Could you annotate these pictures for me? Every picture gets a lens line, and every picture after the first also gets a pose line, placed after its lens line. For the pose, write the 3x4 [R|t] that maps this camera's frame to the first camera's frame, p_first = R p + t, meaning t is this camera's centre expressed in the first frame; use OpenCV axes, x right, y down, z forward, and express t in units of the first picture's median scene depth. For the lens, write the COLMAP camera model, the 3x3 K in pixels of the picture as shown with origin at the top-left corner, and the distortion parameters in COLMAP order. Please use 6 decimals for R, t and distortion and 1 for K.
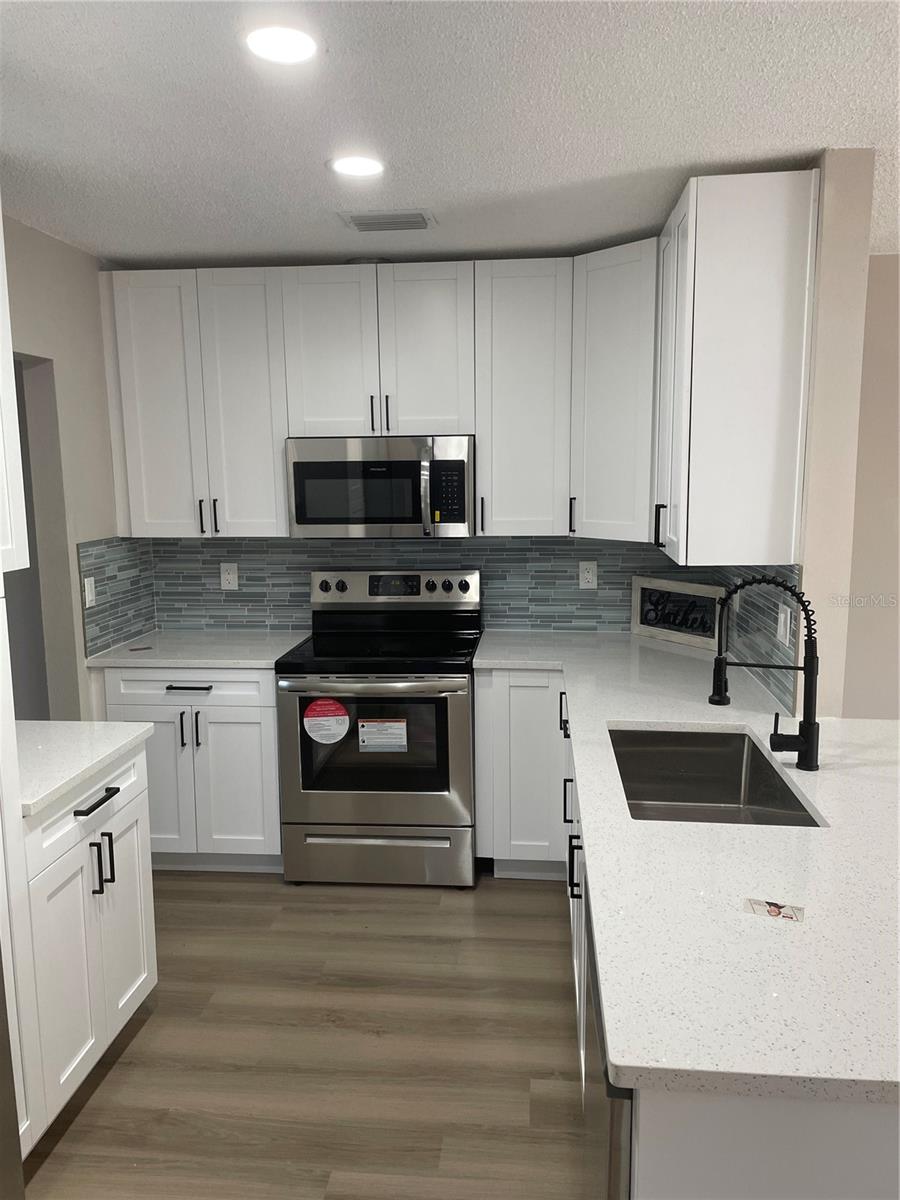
lens RADIAL K [[897.9, 0, 450.0], [0, 897.9, 600.0], [0, 0, 1]] dist [0.102179, -0.120802]
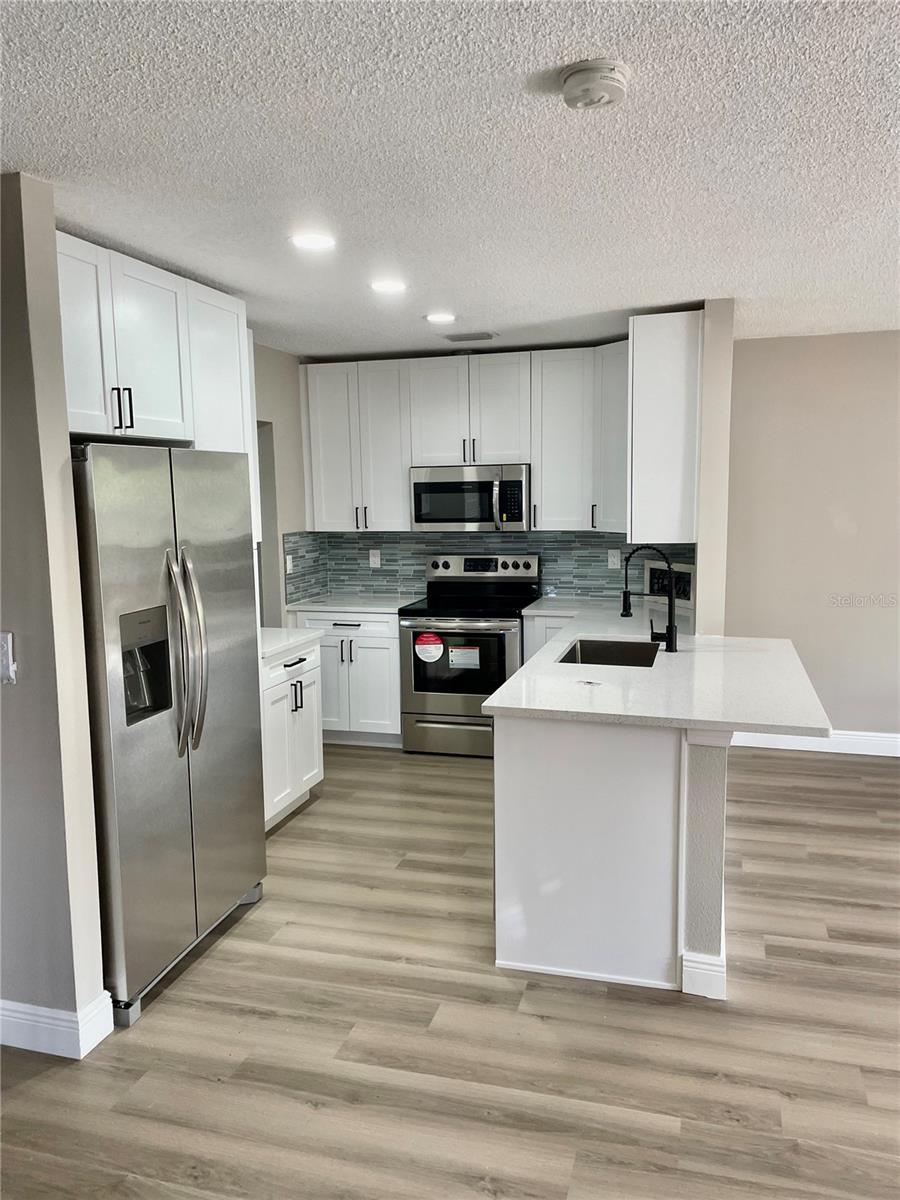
lens RADIAL K [[897.9, 0, 450.0], [0, 897.9, 600.0], [0, 0, 1]] dist [0.102179, -0.120802]
pose [[0.982634, 0.018045, -0.184675, 0.177378], [-0.021476, 0.999632, -0.016592, 0.073476], [0.184307, 0.020270, 0.982660, -0.508320]]
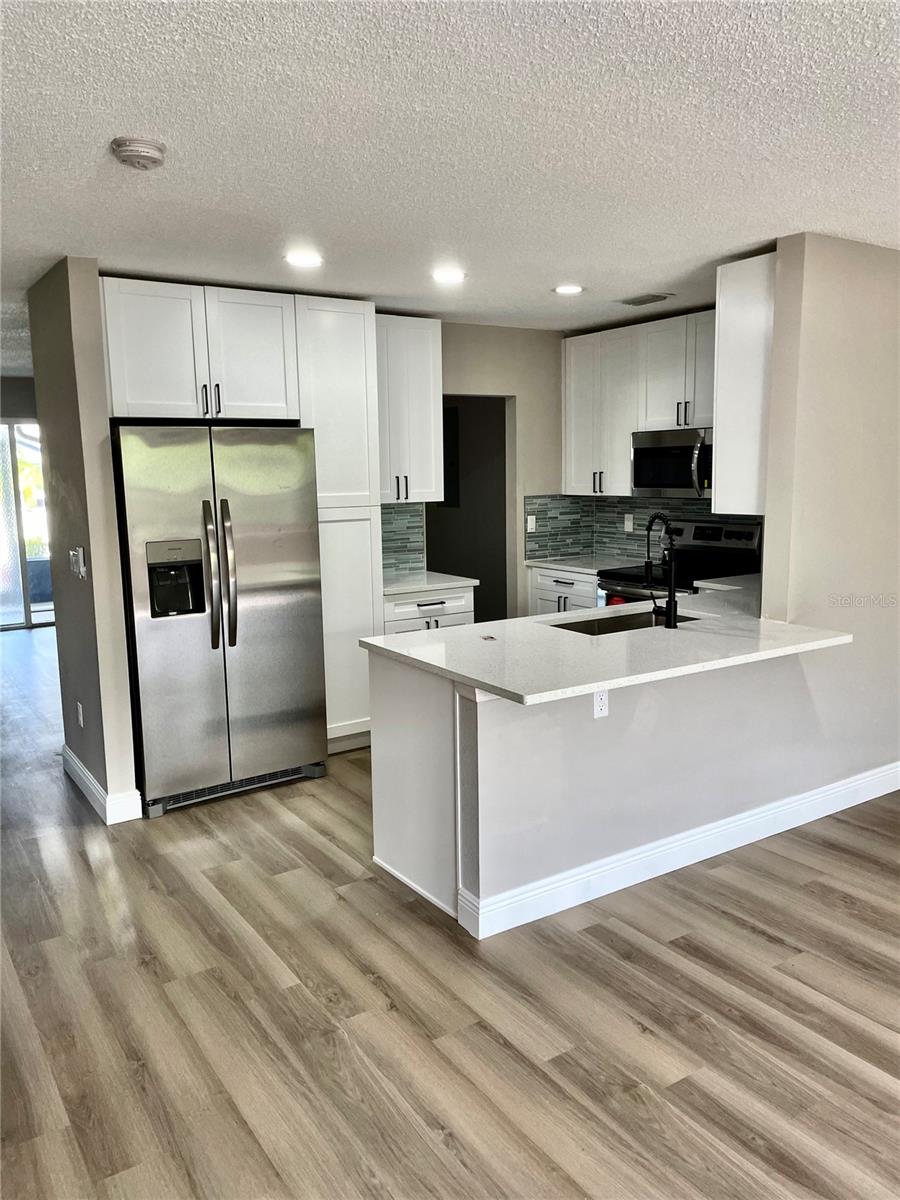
lens RADIAL K [[897.9, 0, 450.0], [0, 897.9, 600.0], [0, 0, 1]] dist [0.102179, -0.120802]
pose [[0.632628, 0.117116, -0.765549, 0.858830], [-0.102926, 0.992445, 0.066772, 0.037514], [0.767586, 0.036554, 0.639903, -0.246142]]
